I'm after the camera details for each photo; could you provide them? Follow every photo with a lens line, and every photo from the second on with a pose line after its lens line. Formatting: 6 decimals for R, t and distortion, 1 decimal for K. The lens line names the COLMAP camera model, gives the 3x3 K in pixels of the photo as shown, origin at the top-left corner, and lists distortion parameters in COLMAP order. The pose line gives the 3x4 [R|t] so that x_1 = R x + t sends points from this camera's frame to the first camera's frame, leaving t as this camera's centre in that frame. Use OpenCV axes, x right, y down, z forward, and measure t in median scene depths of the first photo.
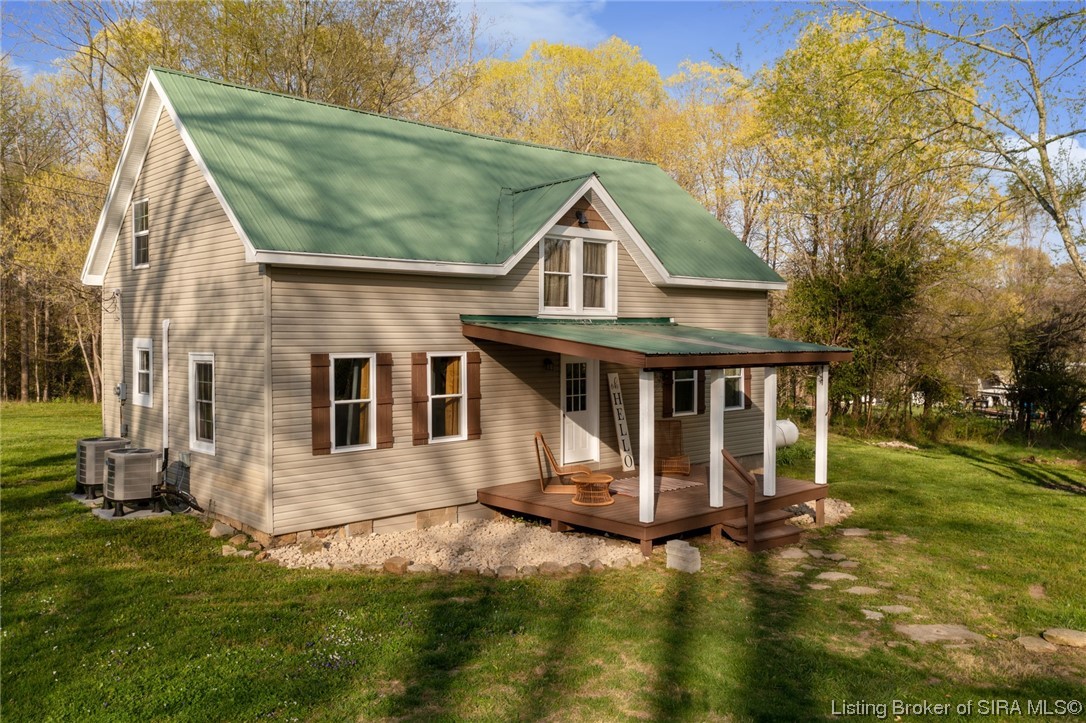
lens RADIAL K [[881.2, 0, 543.0], [0, 881.2, 361.5], [0, 0, 1]] dist [-0.049556, 0.000490]
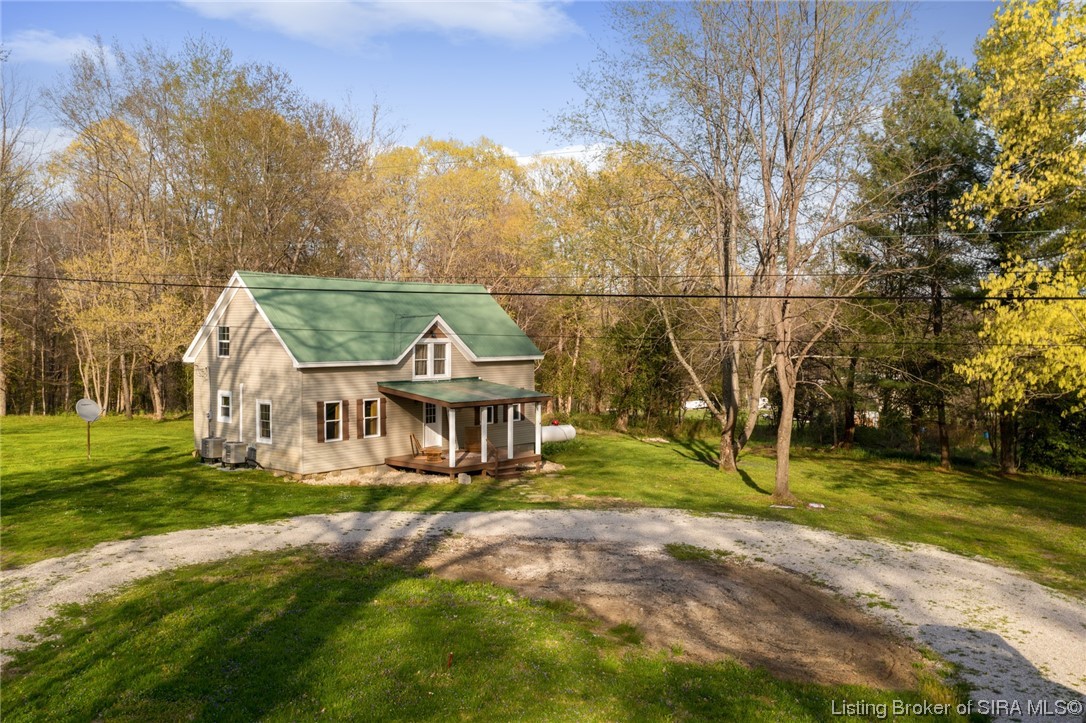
lens RADIAL K [[878.2, 0, 544.2], [0, 878.2, 381.4], [0, 0, 1]] dist [0.078460, -0.000690]
pose [[0.993028, 0.000127, 0.117877, 0.069894], [-0.002722, 0.999758, 0.021848, -0.108869], [-0.117845, -0.022016, 0.992788, -1.361436]]
